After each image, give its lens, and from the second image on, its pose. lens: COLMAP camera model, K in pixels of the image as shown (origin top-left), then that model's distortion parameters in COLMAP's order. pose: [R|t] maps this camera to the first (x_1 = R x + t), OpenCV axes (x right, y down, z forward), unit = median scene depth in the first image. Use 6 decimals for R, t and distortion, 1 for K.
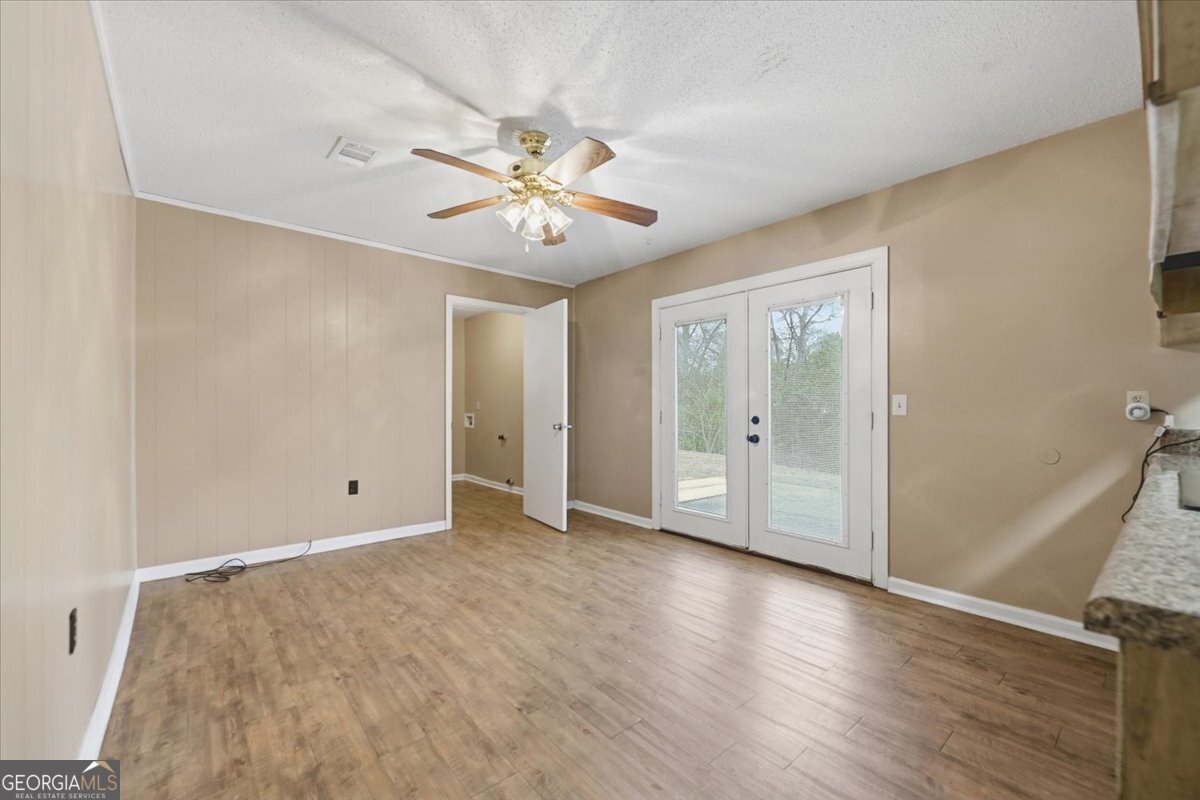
lens RADIAL K [[493.9, 0, 588.1], [0, 493.9, 407.2], [0, 0, 1]] dist [-0.010458, 0.000983]
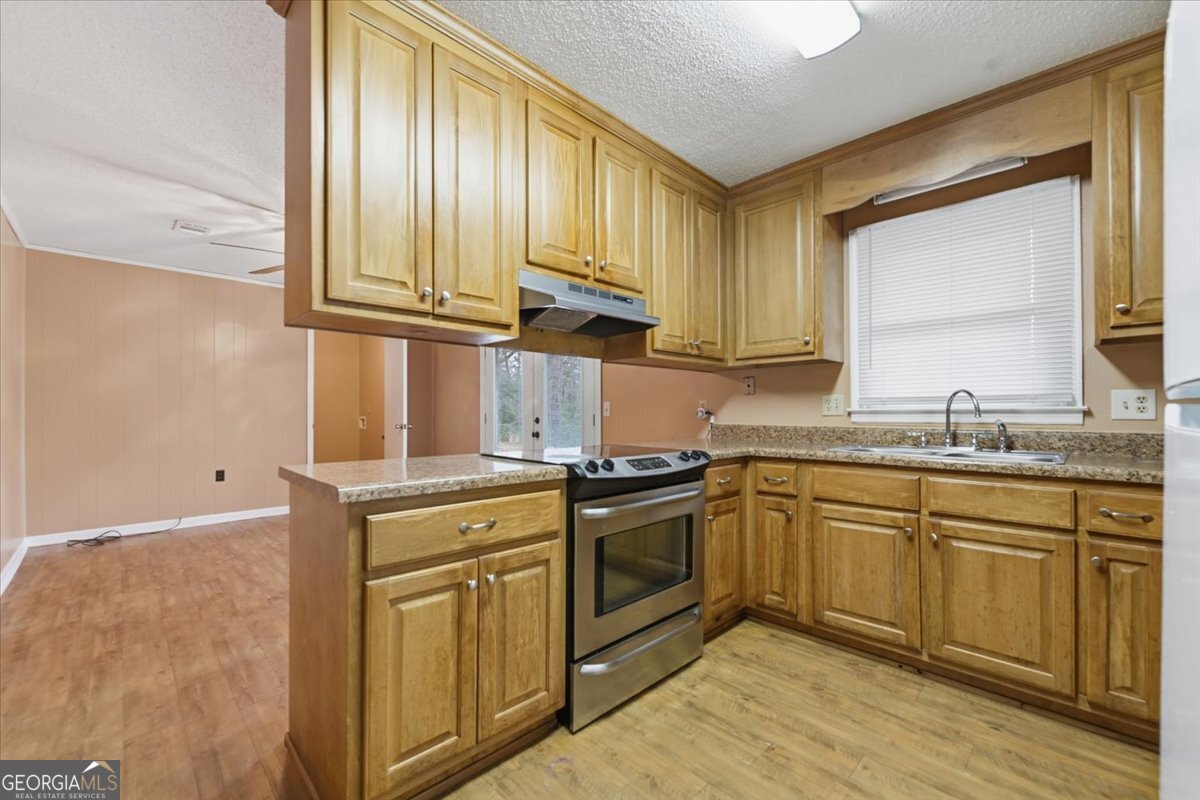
lens RADIAL K [[493.9, 0, 601.5], [0, 493.9, 412.2], [0, 0, 1]] dist [-0.010458, 0.000983]
pose [[0.995883, -0.003399, 0.090580, 0.575784], [0.003108, 0.999990, 0.003358, -0.000865], [-0.090591, -0.003063, 0.995884, -0.506530]]
